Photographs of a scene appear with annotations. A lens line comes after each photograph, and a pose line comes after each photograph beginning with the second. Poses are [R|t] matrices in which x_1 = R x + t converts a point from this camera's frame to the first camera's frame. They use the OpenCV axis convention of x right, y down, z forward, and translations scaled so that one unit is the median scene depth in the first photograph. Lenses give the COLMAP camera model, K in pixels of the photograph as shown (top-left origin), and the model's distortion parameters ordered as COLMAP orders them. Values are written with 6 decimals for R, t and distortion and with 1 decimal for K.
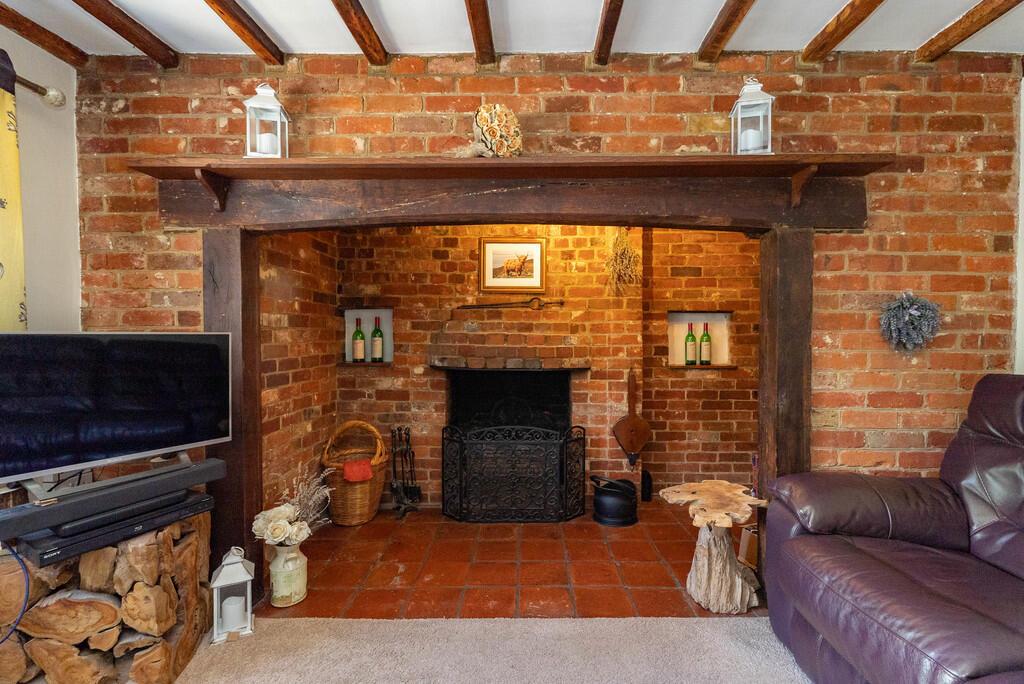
lens RADIAL K [[467.1, 0, 506.9], [0, 467.1, 341.4], [0, 0, 1]] dist [-0.005556, -0.000187]
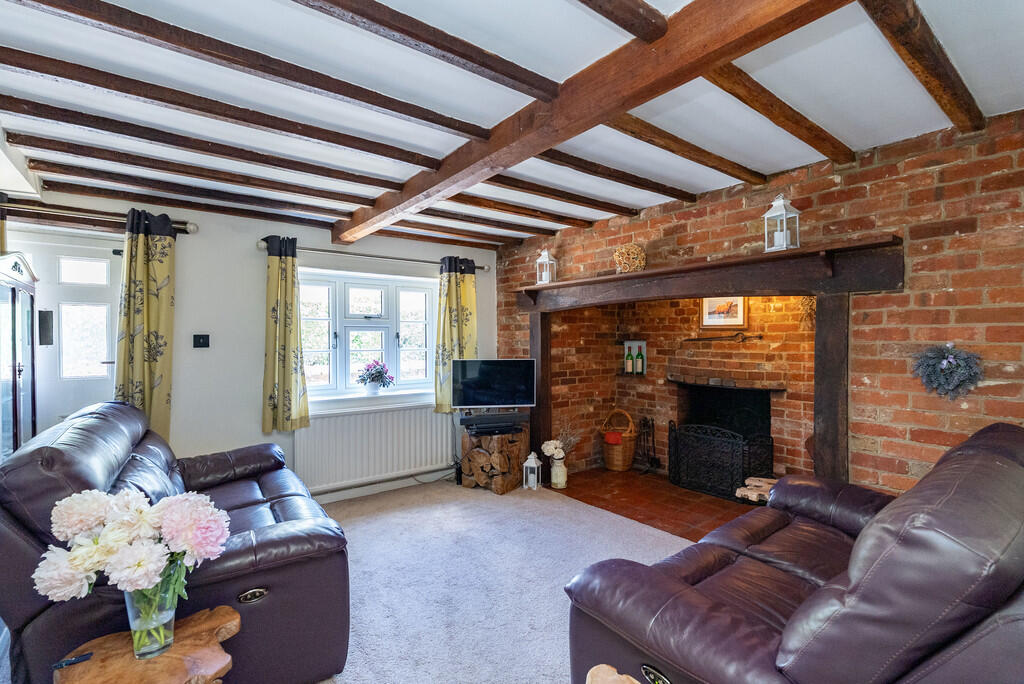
lens RADIAL K [[467.1, 0, 515.1], [0, 467.1, 340.6], [0, 0, 1]] dist [-0.005556, -0.000187]
pose [[0.640057, 0.005154, -0.768310, 1.043978], [-0.010920, 0.999938, -0.002389, -0.096644], [0.768250, 0.009919, 0.640073, -0.513491]]
